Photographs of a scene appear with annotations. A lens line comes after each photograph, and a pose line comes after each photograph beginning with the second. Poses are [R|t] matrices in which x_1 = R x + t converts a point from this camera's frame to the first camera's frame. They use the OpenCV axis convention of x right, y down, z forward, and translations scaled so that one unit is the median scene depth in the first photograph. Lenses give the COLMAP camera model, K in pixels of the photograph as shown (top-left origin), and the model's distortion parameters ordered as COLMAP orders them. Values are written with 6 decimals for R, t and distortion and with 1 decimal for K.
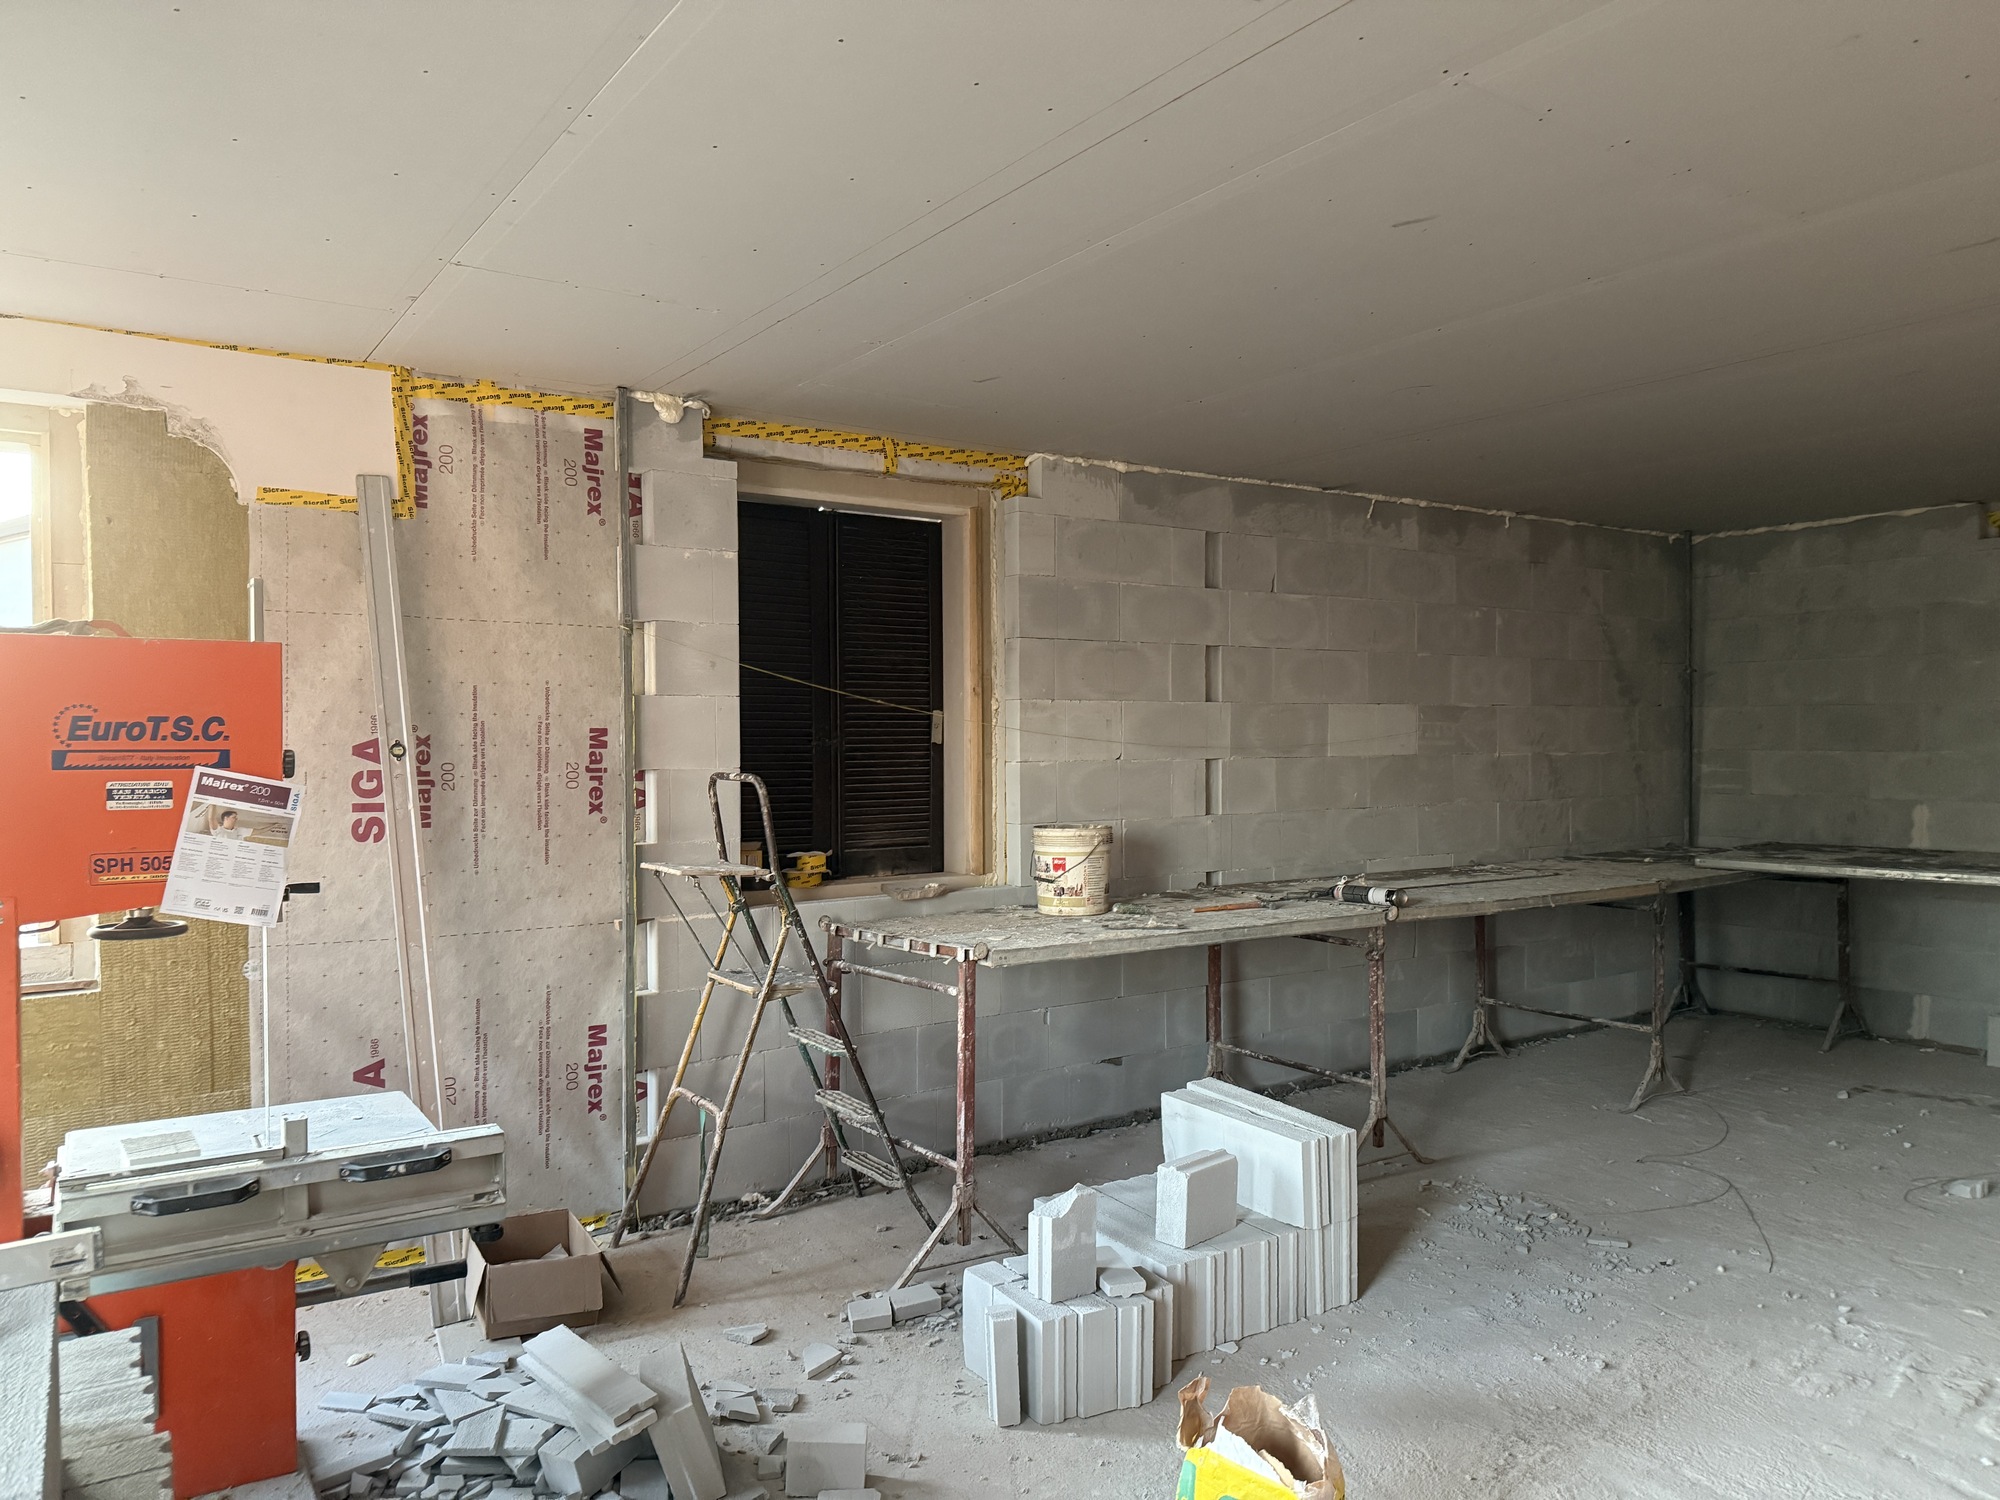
lens RADIAL K [[1417.9, 0, 1000.1], [0, 1417.9, 748.0], [0, 0, 1]] dist [0.028019, -0.004962]
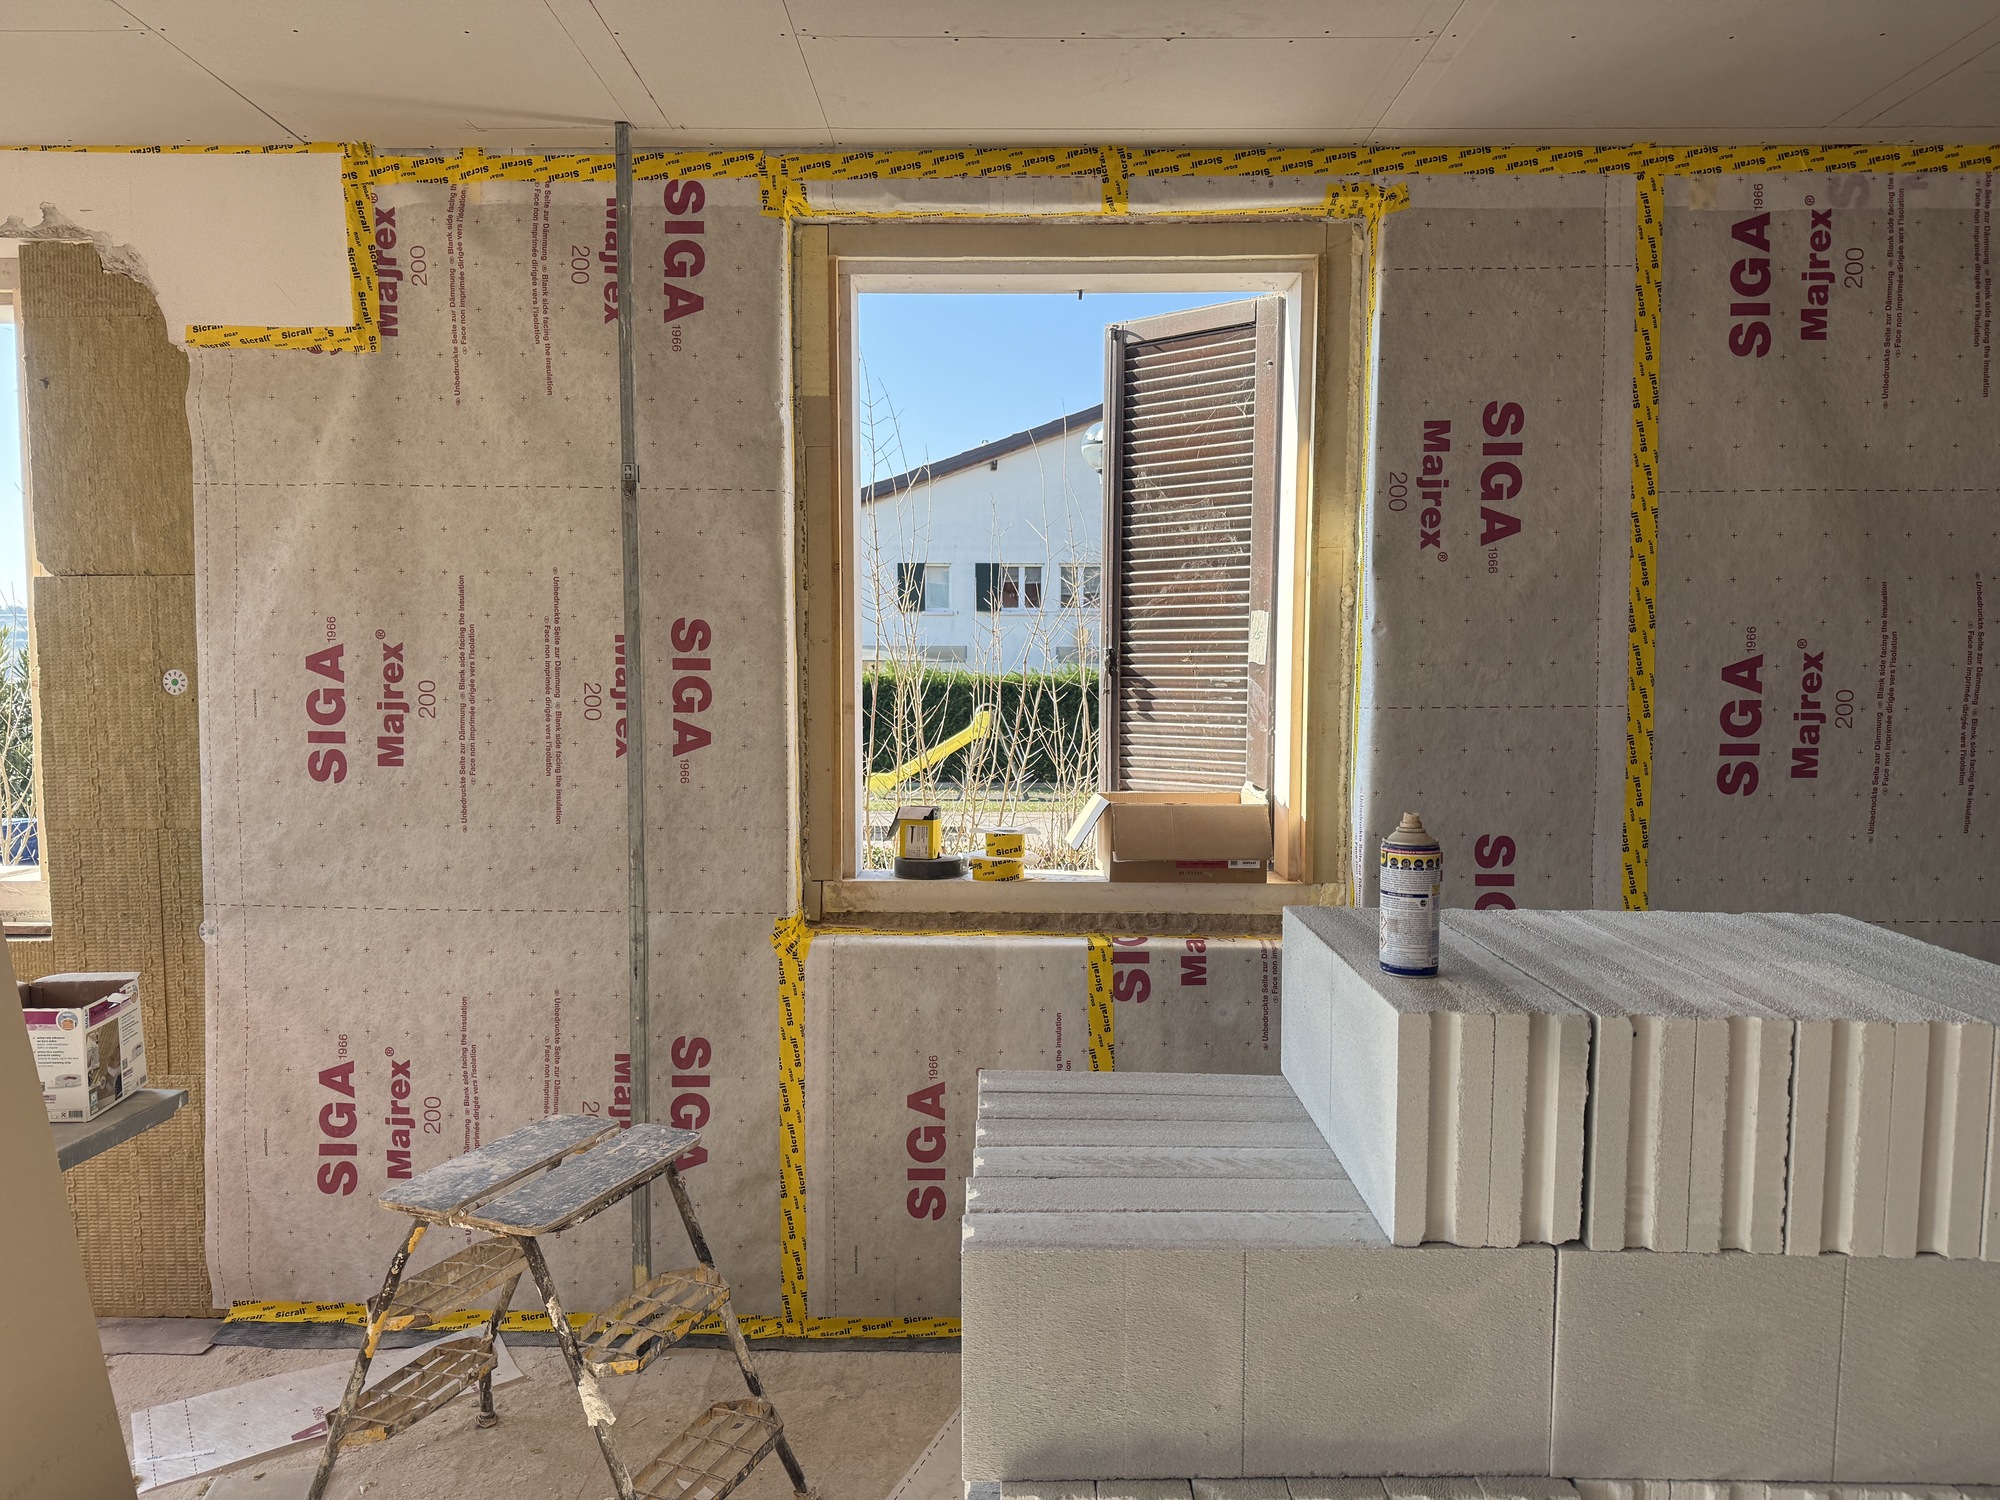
lens RADIAL K [[1417.9, 0, 995.2], [0, 1417.9, 756.8], [0, 0, 1]] dist [0.028019, -0.004962]
pose [[0.813431, 0.039663, -0.580307, 0.291230], [-0.009196, 0.998425, 0.055351, 0.006336], [0.581588, -0.039688, 0.812515, 0.569112]]
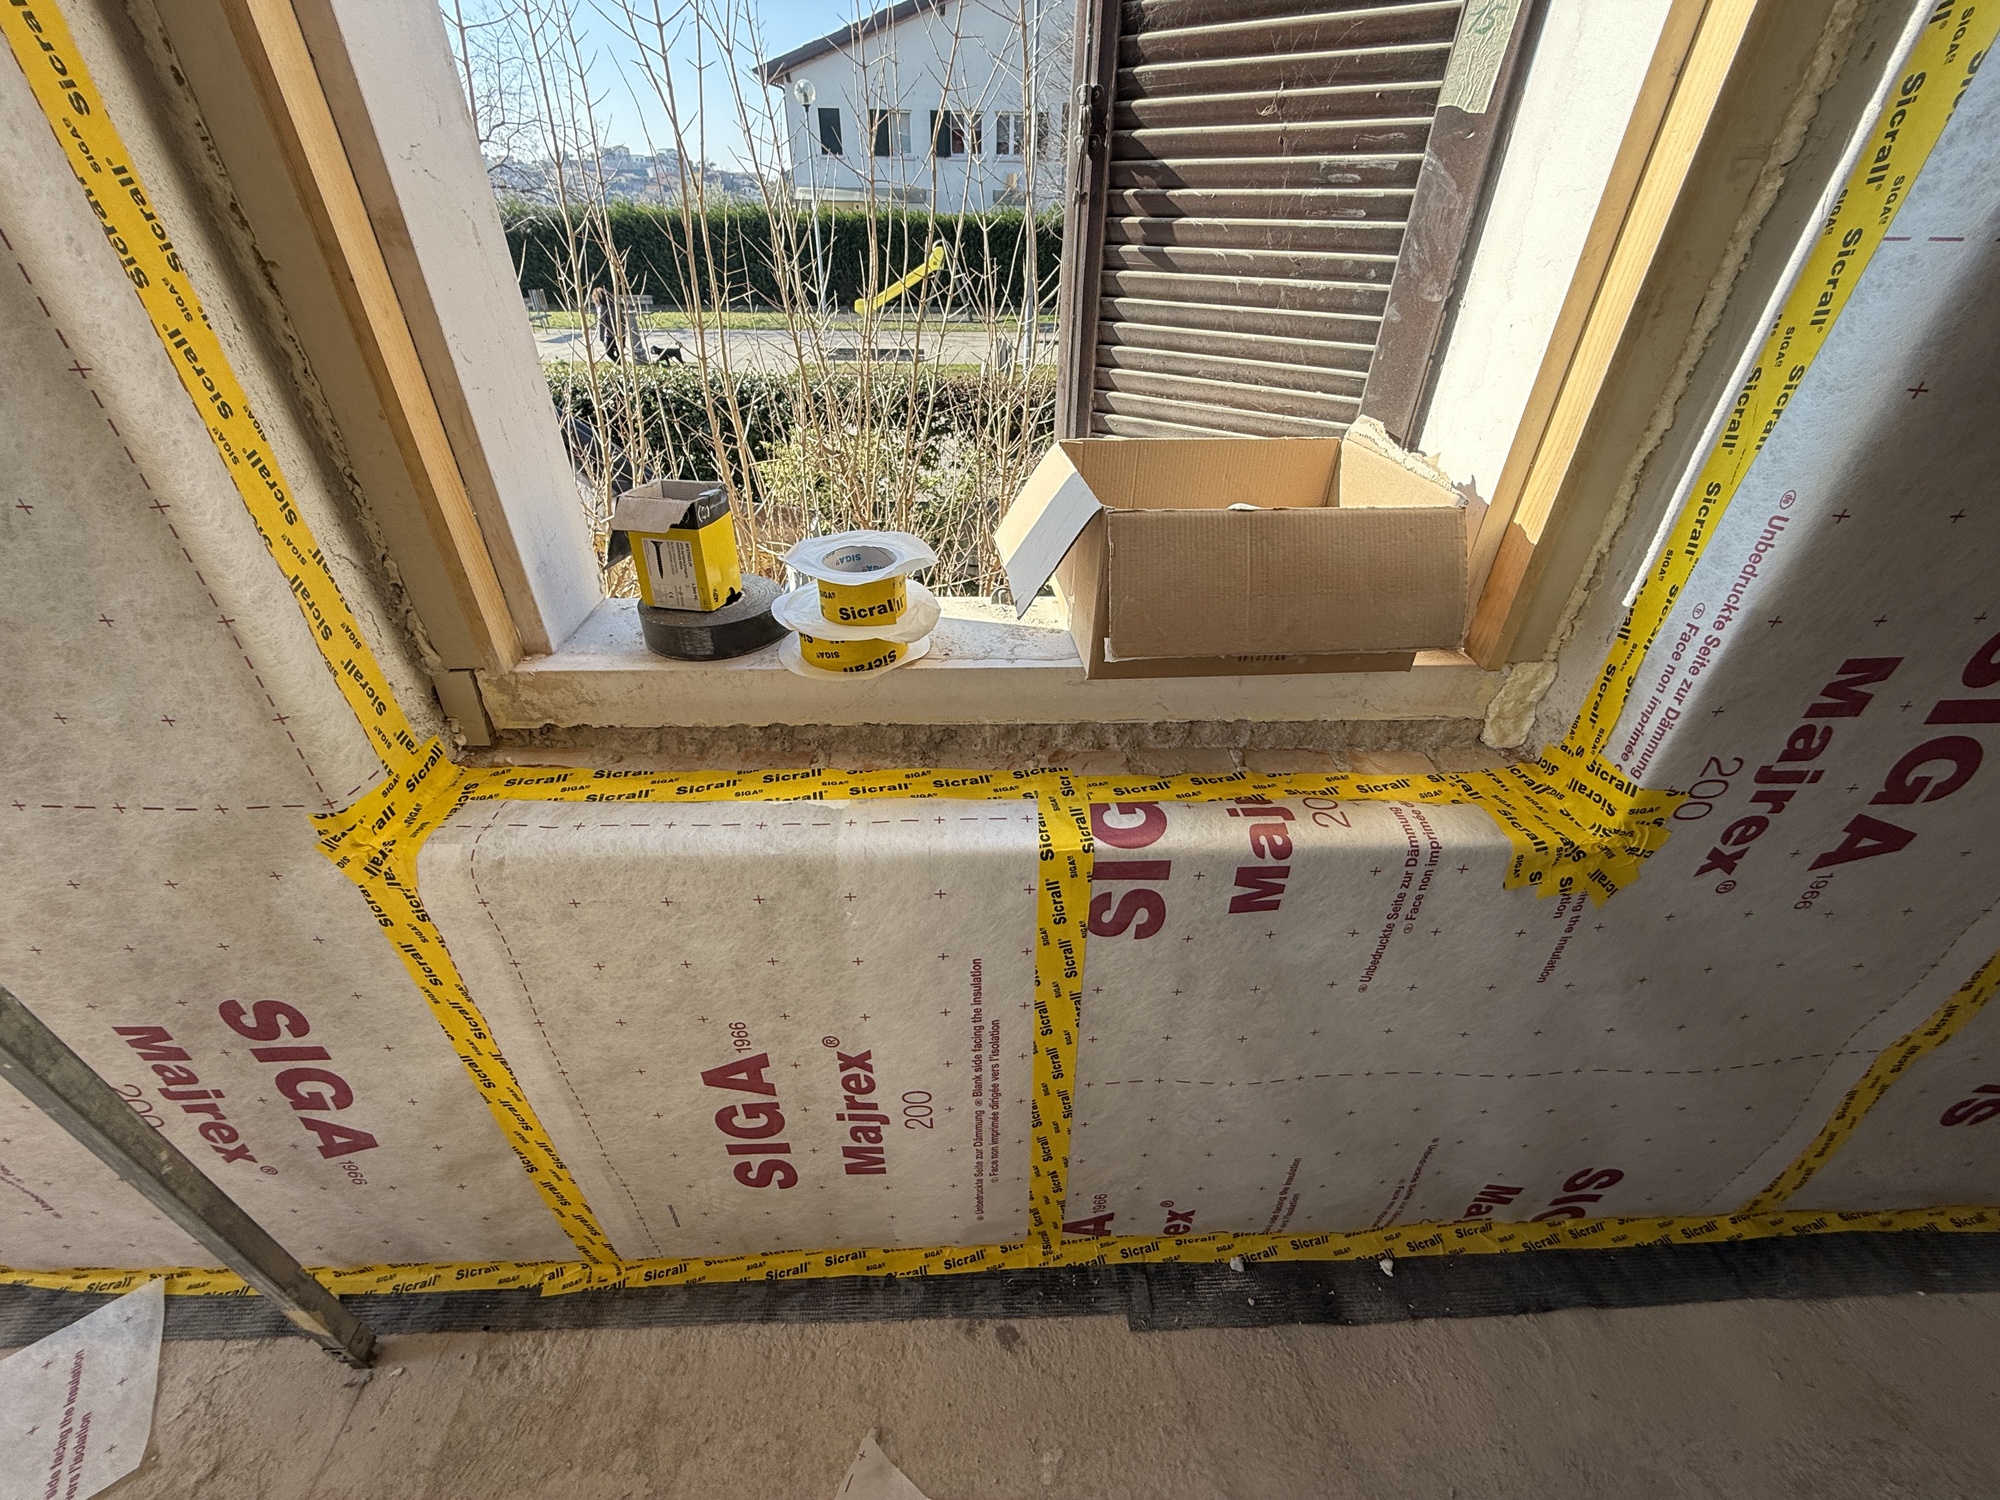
lens RADIAL K [[795.4, 0, 993.3], [0, 795.4, 750.5], [0, 0, 1]] dist [-0.000757, -0.000329]
pose [[0.837318, 0.314780, -0.447003, -0.031142], [-0.017539, 0.832660, 0.553507, 0.020761], [0.546434, -0.455622, 0.702722, 1.072630]]
